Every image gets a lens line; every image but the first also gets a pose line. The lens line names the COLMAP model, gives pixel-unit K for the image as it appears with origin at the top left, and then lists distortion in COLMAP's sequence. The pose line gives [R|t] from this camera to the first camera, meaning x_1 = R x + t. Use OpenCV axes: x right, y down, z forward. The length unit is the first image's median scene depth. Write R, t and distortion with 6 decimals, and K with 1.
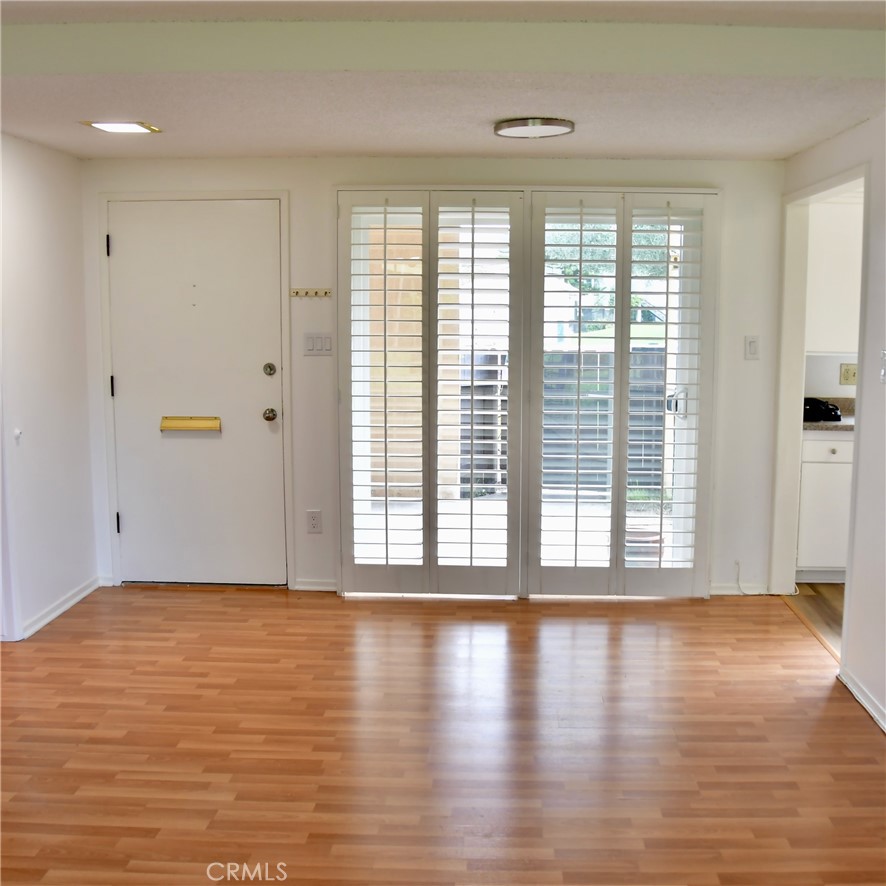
lens RADIAL K [[1081.1, 0, 469.9], [0, 1081.1, 449.8], [0, 0, 1]] dist [-0.106907, 0.000000]
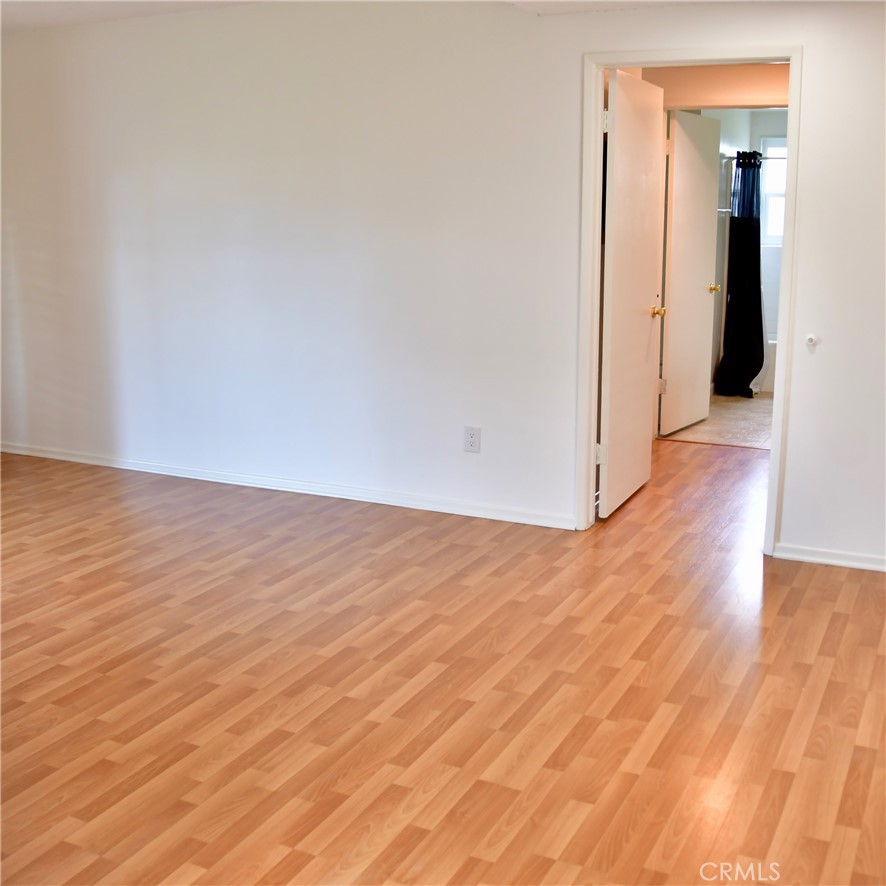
lens RADIAL K [[1081.1, 0, 442.7], [0, 1081.1, 443.1], [0, 0, 1]] dist [-0.106907, 0.000000]
pose [[-0.433292, 0.194868, -0.879934, 0.436496], [-0.121515, 0.954798, 0.271283, -0.114301], [0.893024, 0.224470, -0.390027, 0.974705]]
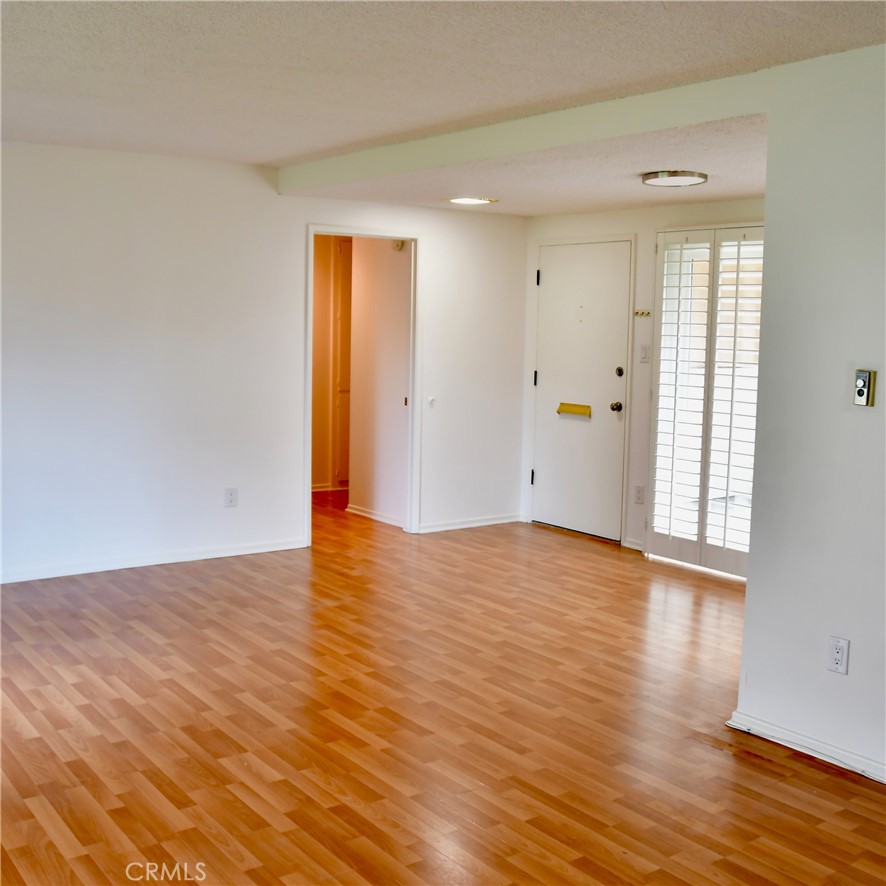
lens RADIAL K [[1081.1, 0, 441.0], [0, 1081.1, 442.5], [0, 0, 1]] dist [-0.106907, 0.000000]
pose [[0.605140, 0.094633, -0.790475, 0.743747], [-0.126947, 0.991676, 0.021537, 0.009472], [0.785933, 0.087316, 0.612116, 0.044086]]
